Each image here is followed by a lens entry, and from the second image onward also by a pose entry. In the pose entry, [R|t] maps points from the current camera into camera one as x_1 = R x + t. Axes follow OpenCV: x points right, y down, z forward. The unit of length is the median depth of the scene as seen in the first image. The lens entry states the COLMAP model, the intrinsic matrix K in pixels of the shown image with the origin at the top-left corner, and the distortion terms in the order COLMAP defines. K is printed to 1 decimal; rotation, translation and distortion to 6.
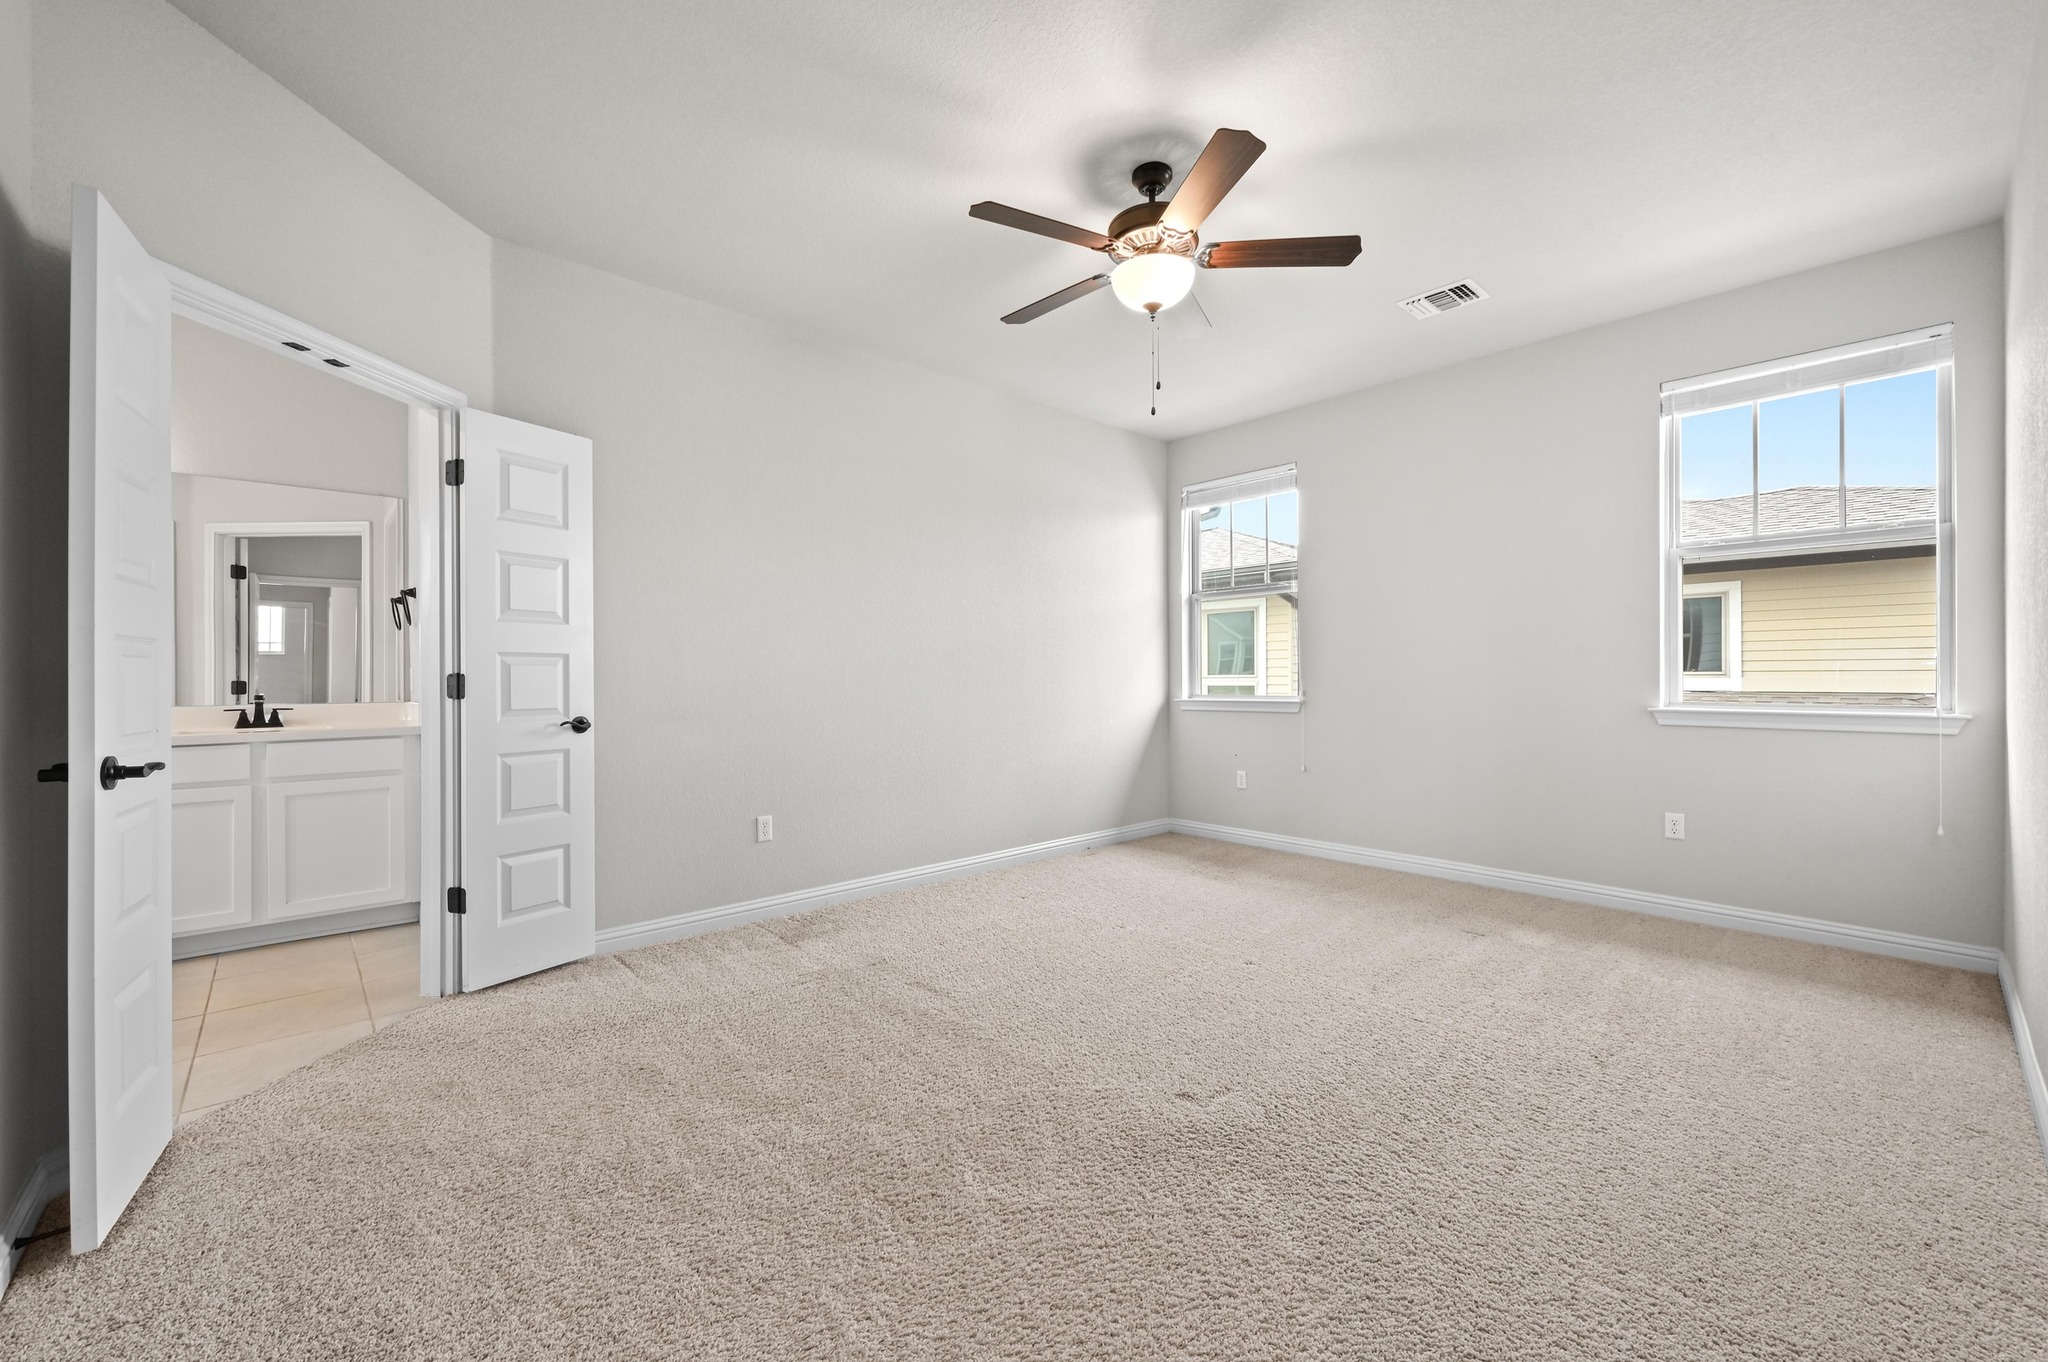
lens RADIAL K [[810.9, 0, 1026.8], [0, 810.9, 675.7], [0, 0, 1]] dist [0.000266, 0.000418]
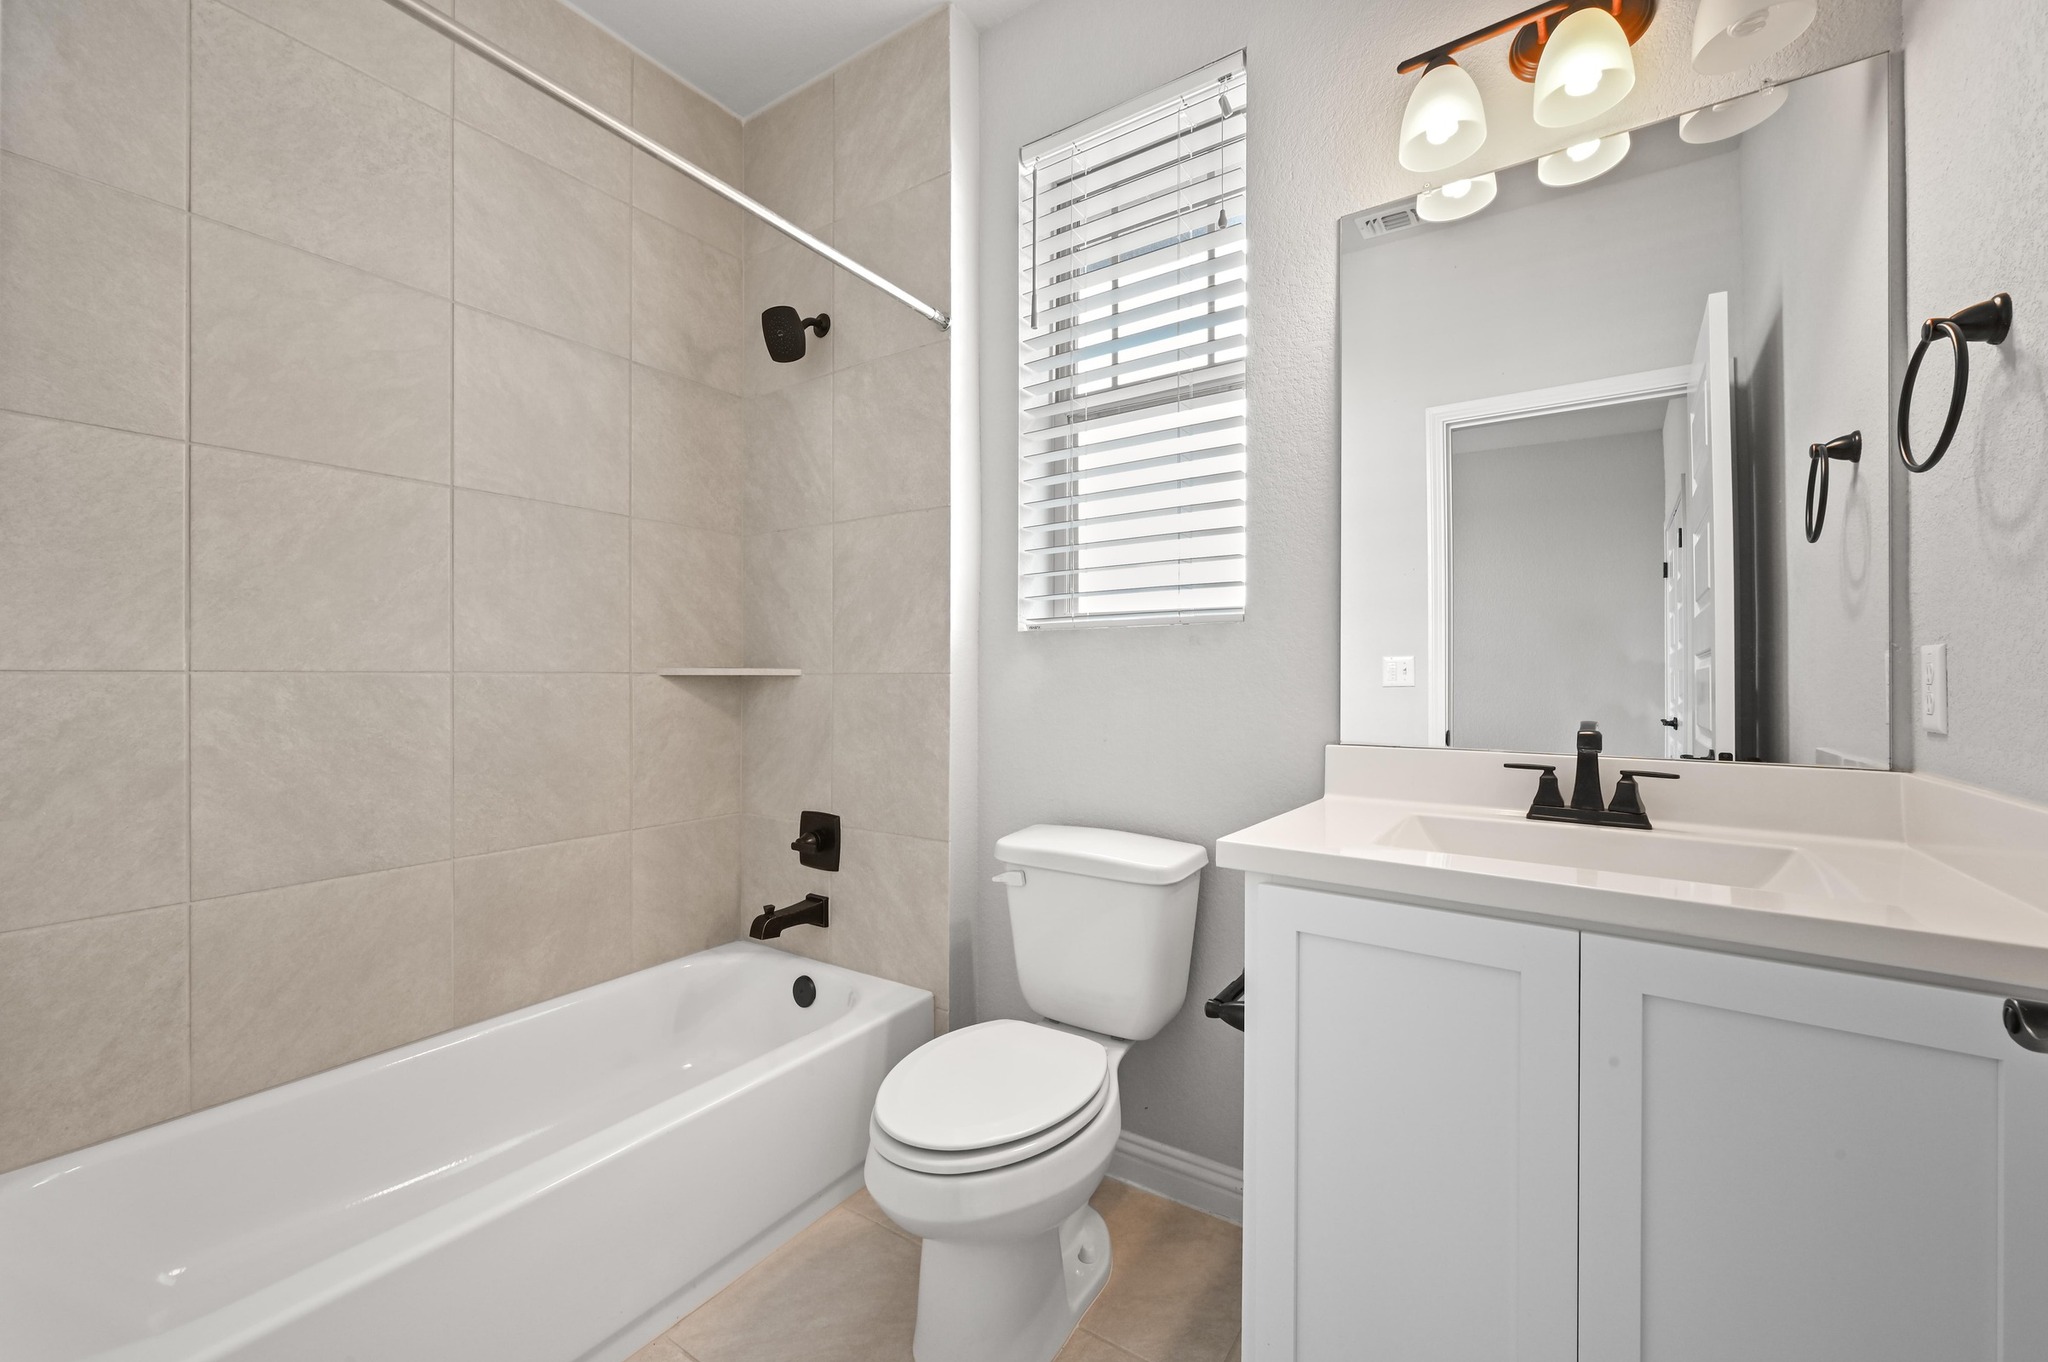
lens RADIAL K [[810.9, 0, 1033.0], [0, 810.9, 677.7], [0, 0, 1]] dist [0.000266, 0.000418]
pose [[0.234341, 0.005803, -0.972137, -0.662484], [-0.005534, 0.999974, 0.004636, 0.002293], [0.972139, 0.004293, 0.234367, 0.685961]]
